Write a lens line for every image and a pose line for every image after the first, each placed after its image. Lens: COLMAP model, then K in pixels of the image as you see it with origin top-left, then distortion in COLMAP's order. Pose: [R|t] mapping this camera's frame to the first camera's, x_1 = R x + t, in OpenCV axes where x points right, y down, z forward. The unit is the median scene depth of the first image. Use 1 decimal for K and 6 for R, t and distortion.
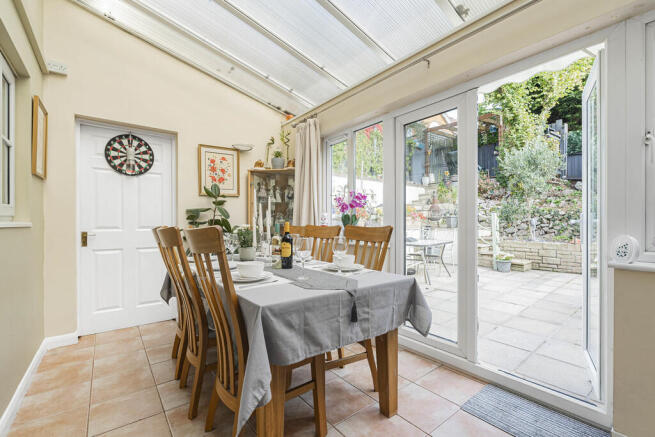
lens RADIAL K [[290.0, 0, 324.9], [0, 290.0, 228.1], [0, 0, 1]] dist [-0.003167, -0.000362]
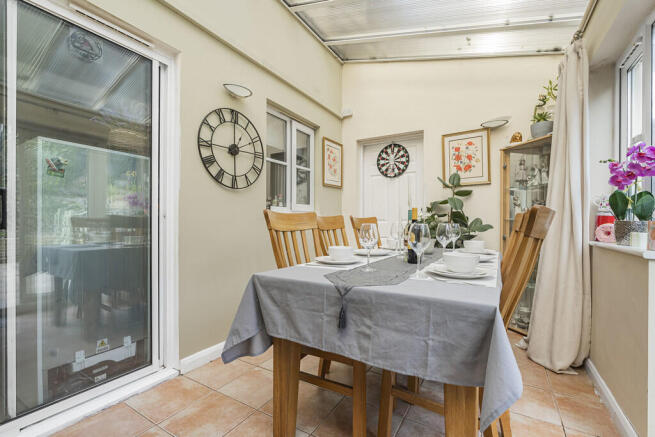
lens RADIAL K [[290.0, 0, 327.7], [0, 290.0, 225.0], [0, 0, 1]] dist [-0.003167, -0.000362]
pose [[0.359755, 0.010337, -0.932990, 0.362484], [-0.020103, 0.999792, 0.003326, 0.019753], [0.932830, 0.017559, 0.359888, 0.303210]]
